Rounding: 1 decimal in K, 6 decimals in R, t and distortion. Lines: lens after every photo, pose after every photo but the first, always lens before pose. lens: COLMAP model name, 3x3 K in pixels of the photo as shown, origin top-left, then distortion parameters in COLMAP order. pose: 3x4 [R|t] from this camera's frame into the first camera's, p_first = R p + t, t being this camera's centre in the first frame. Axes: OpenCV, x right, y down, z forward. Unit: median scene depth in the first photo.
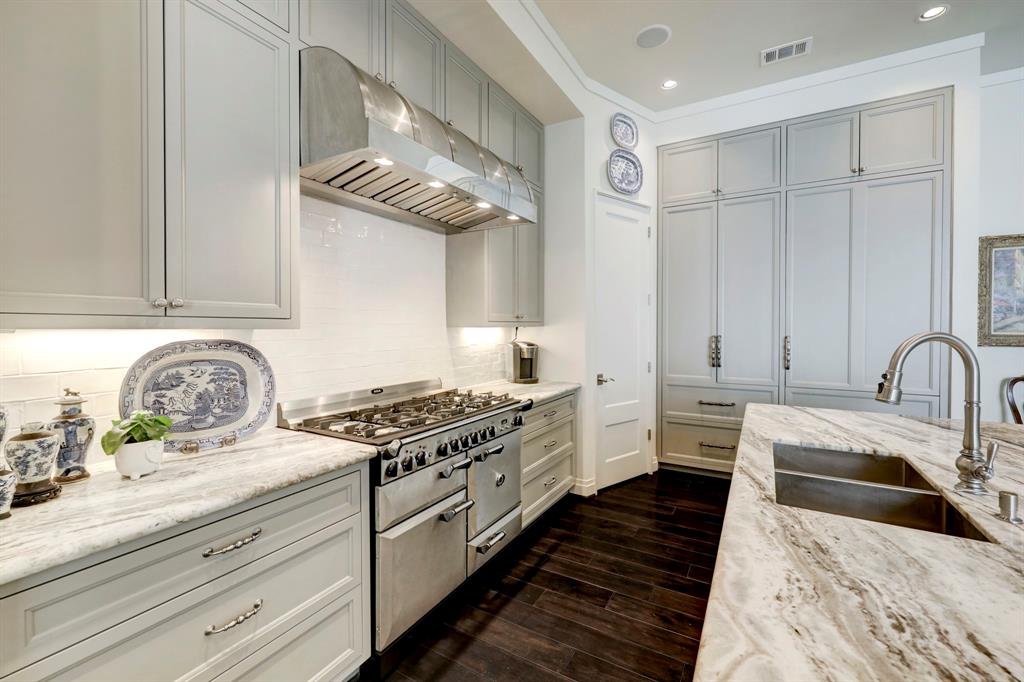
lens RADIAL K [[420.7, 0, 518.5], [0, 420.7, 332.0], [0, 0, 1]] dist [-0.001867, 0.000840]
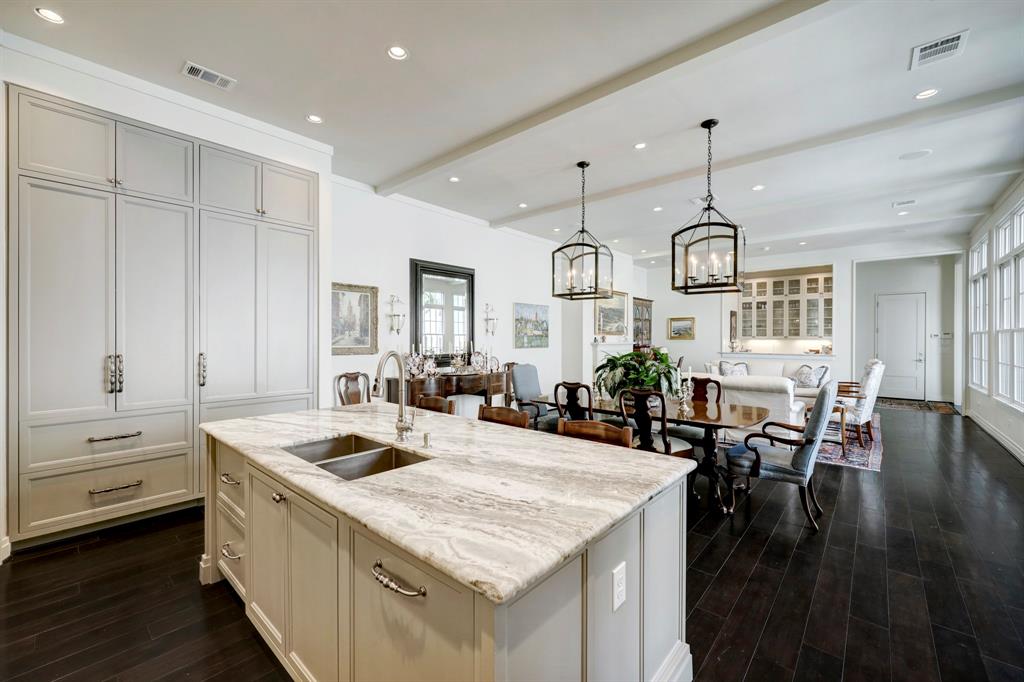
lens RADIAL K [[420.7, 0, 514.8], [0, 420.7, 338.4], [0, 0, 1]] dist [-0.001867, 0.000840]
pose [[0.191371, 0.001650, 0.981516, -0.257740], [0.010403, 0.999939, -0.003709, -0.017383], [-0.981463, 0.010920, 0.191342, 0.086888]]
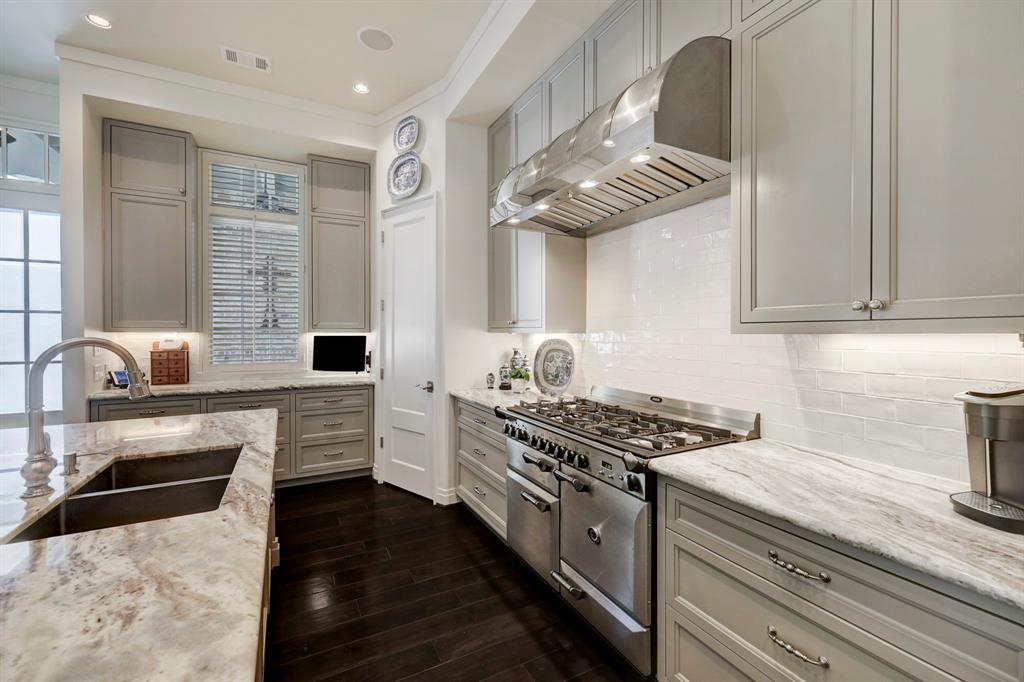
lens RADIAL K [[420.7, 0, 513.5], [0, 420.7, 337.3], [0, 0, 1]] dist [-0.001867, 0.000840]
pose [[-0.520606, 0.014272, -0.853678, 0.602289], [-0.008772, 0.999718, 0.022062, -0.017659], [0.853752, 0.018974, -0.520334, 1.129883]]
